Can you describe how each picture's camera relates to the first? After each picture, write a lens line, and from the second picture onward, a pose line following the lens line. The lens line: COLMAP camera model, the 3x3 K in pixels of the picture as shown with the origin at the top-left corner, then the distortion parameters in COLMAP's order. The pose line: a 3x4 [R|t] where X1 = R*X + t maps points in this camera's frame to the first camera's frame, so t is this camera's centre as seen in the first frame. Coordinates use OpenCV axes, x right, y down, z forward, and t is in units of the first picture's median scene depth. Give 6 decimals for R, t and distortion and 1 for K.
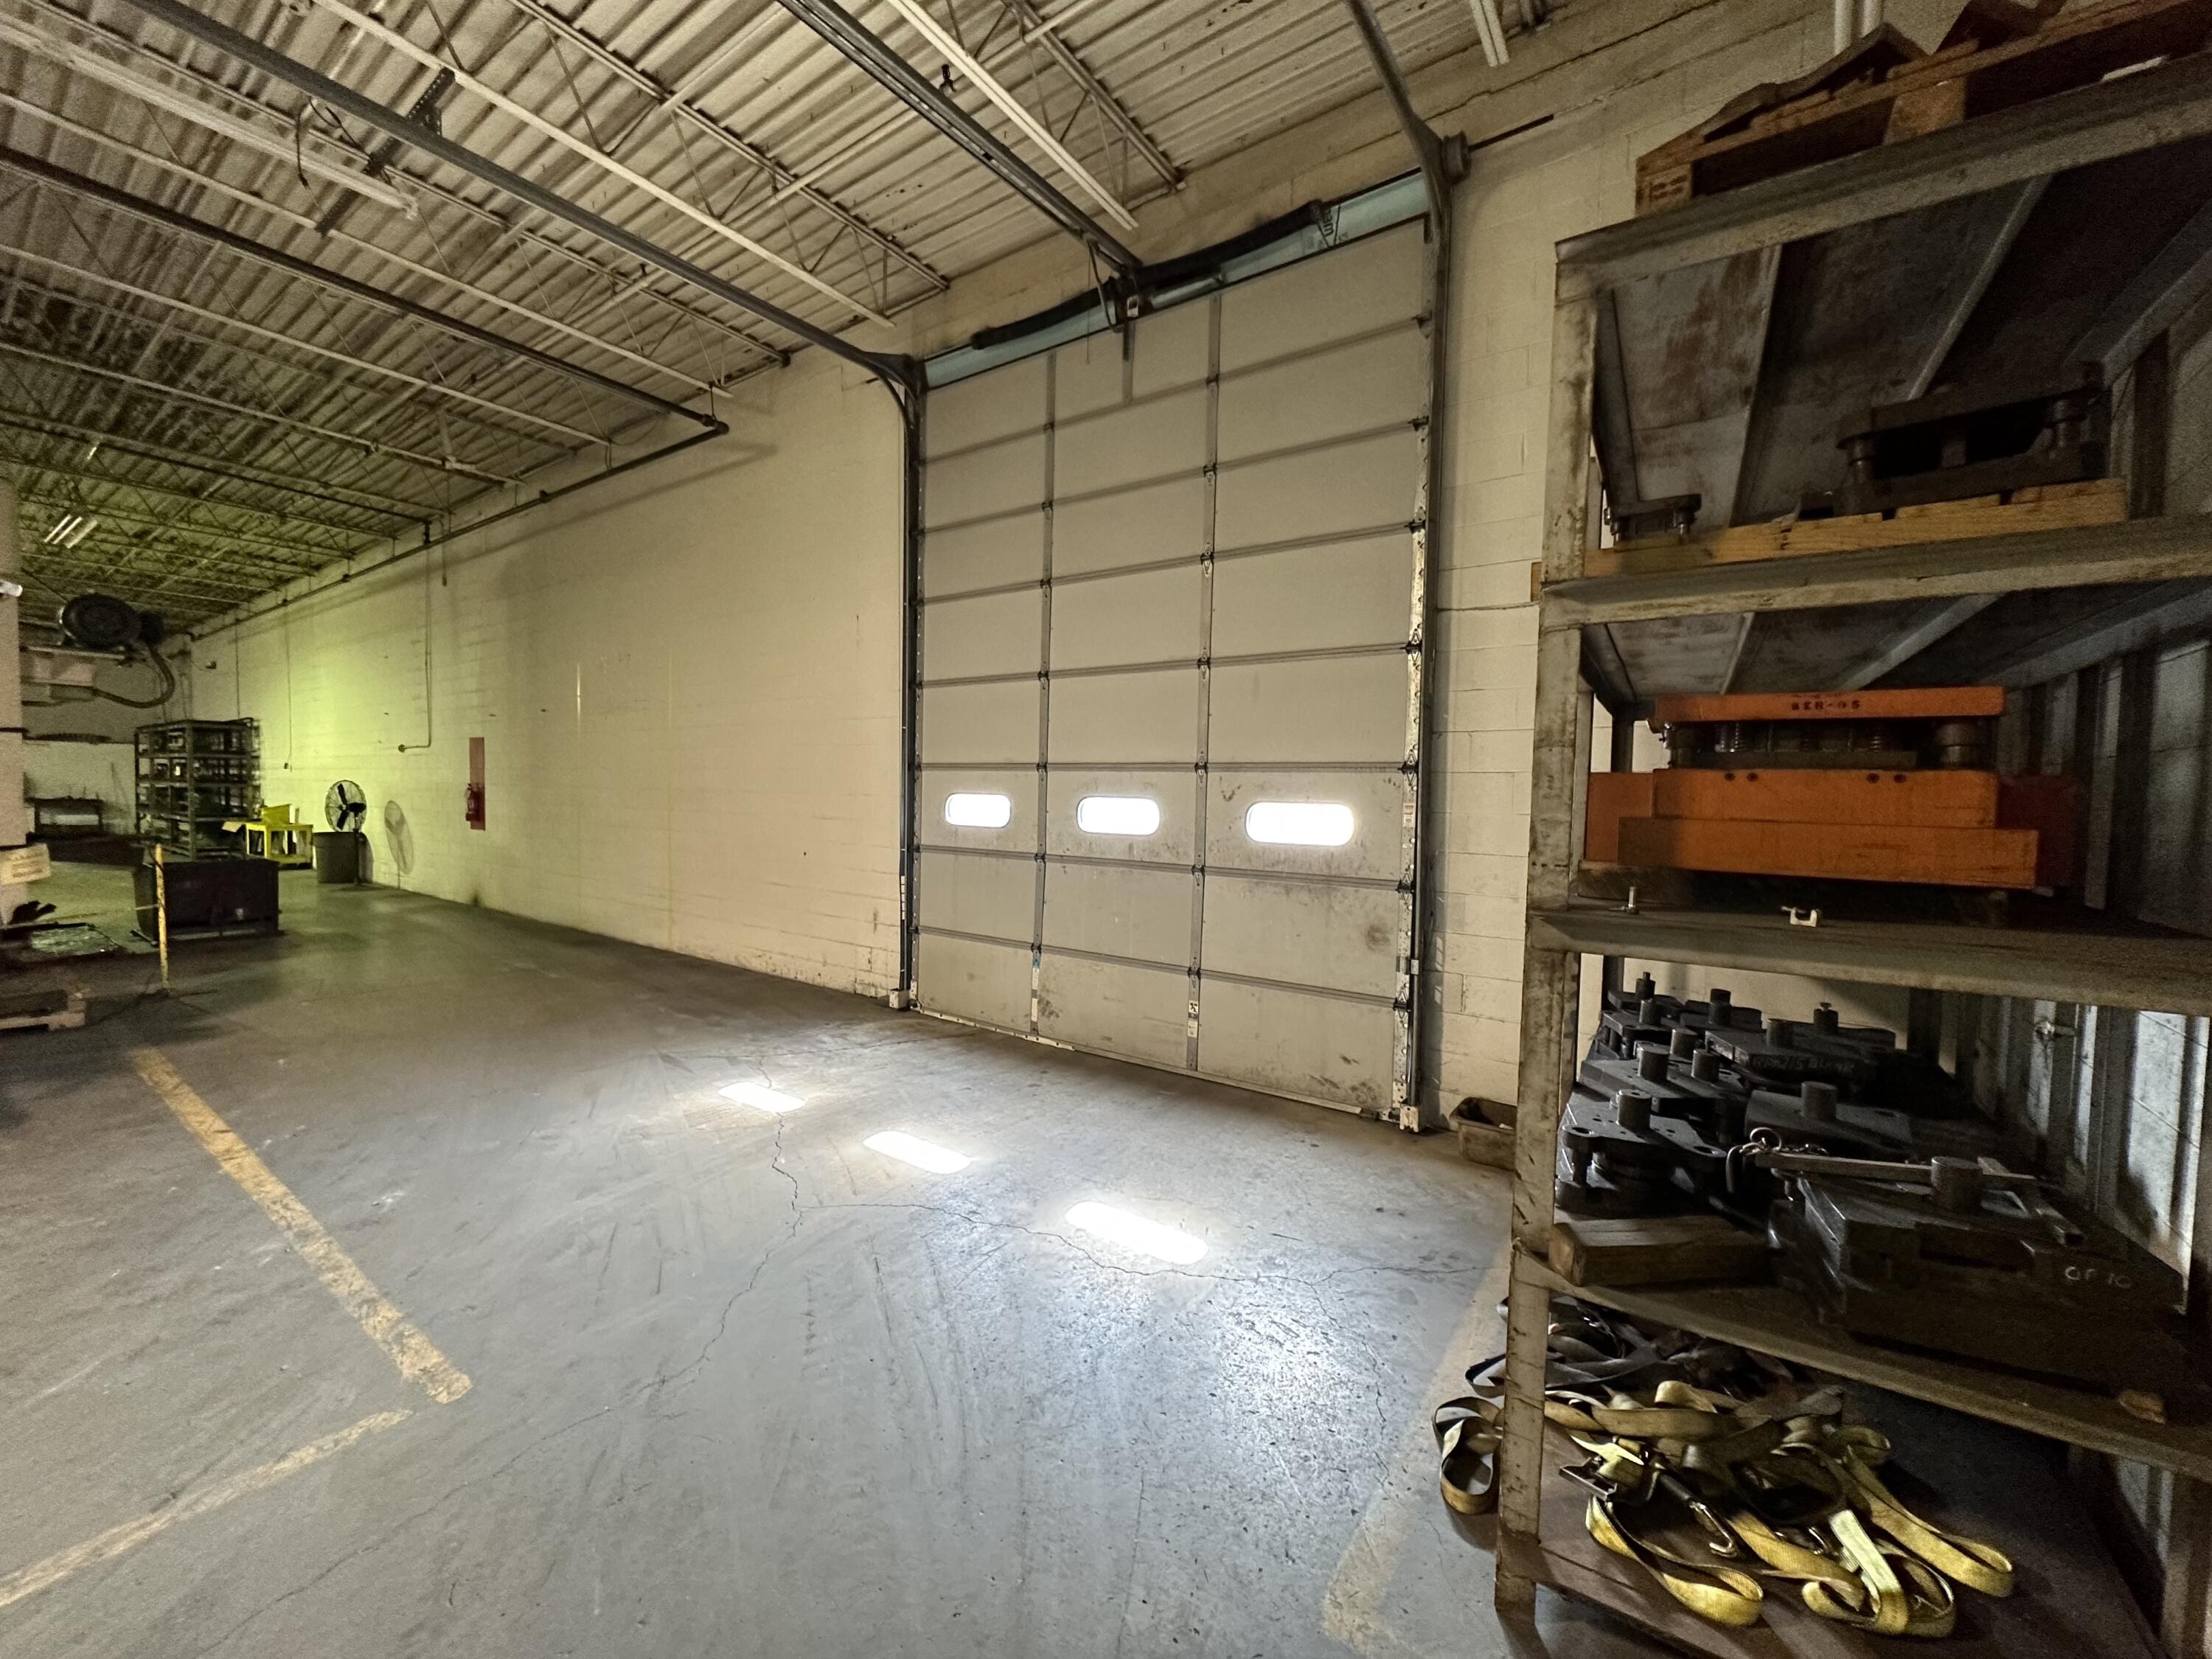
lens RADIAL K [[879.1, 0, 1103.7], [0, 879.1, 814.5], [0, 0, 1]] dist [0.001711, 0.000097]
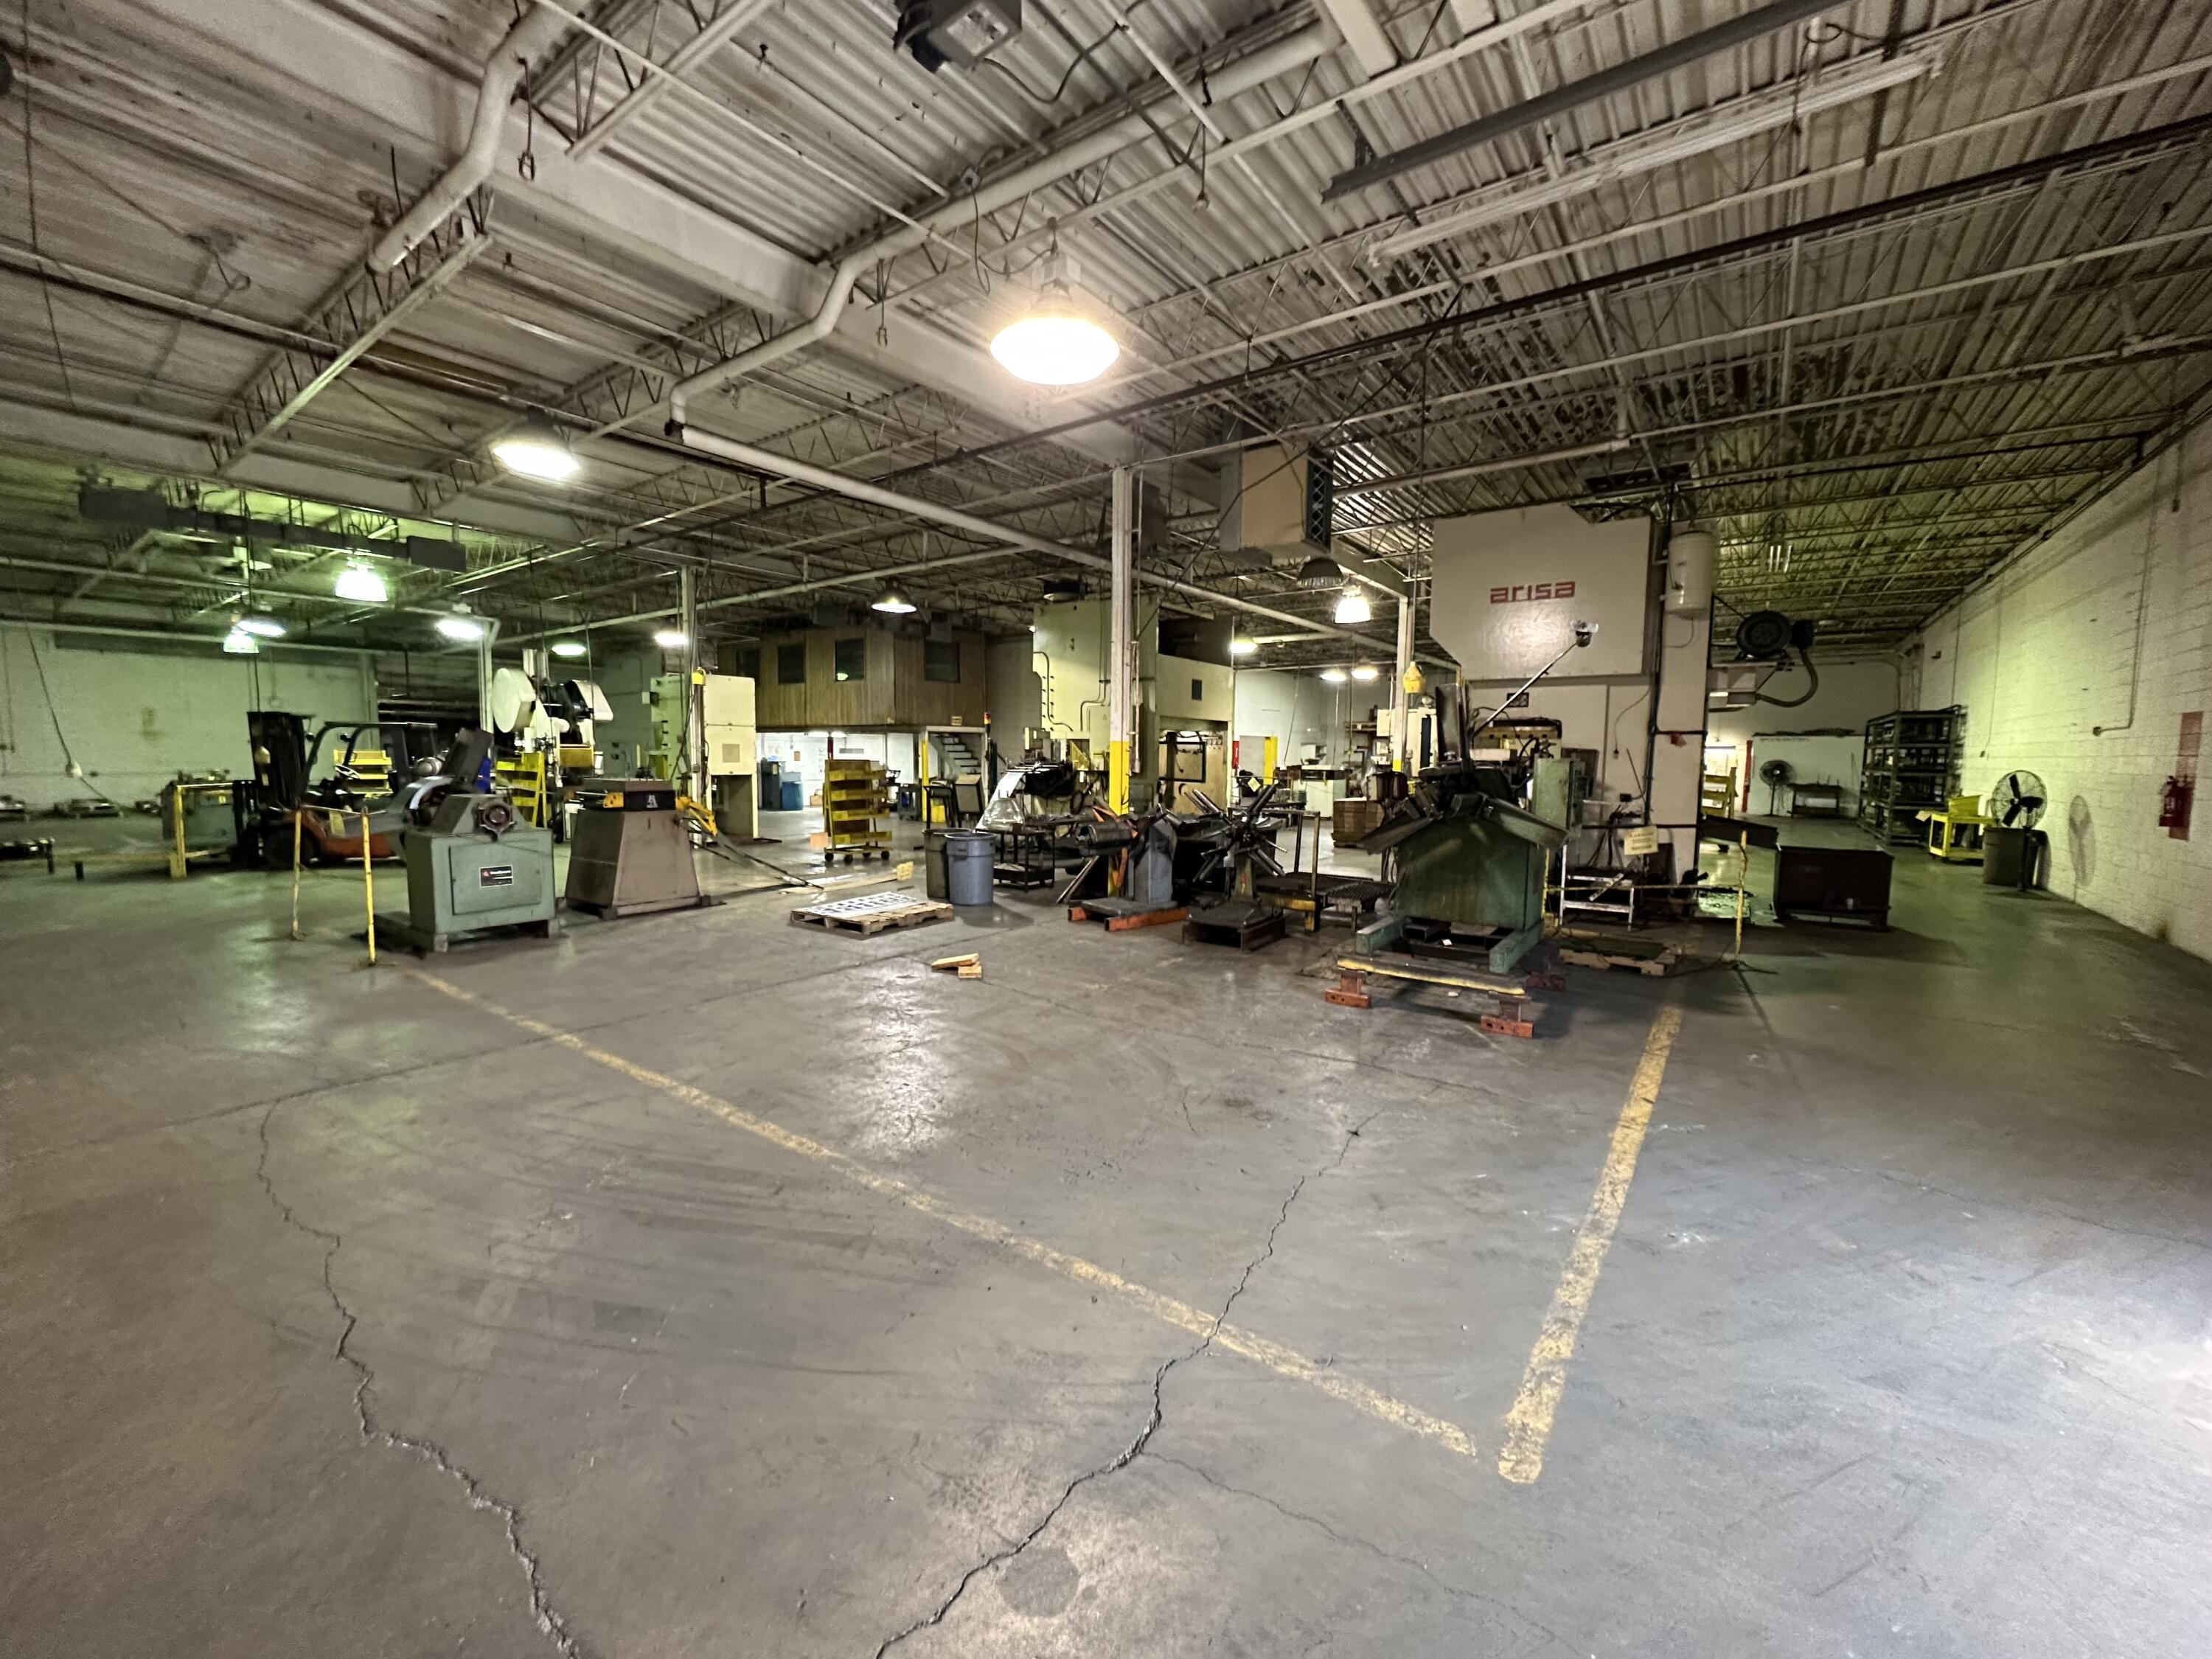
lens RADIAL K [[879.1, 0, 1117.2], [0, 879.1, 835.3], [0, 0, 1]] dist [0.001711, 0.000097]
pose [[-0.000851, 0.074726, -0.997204, 0.027735], [-0.035704, 0.996566, 0.074708, -0.011456], [0.999362, 0.035667, 0.001820, 0.137648]]
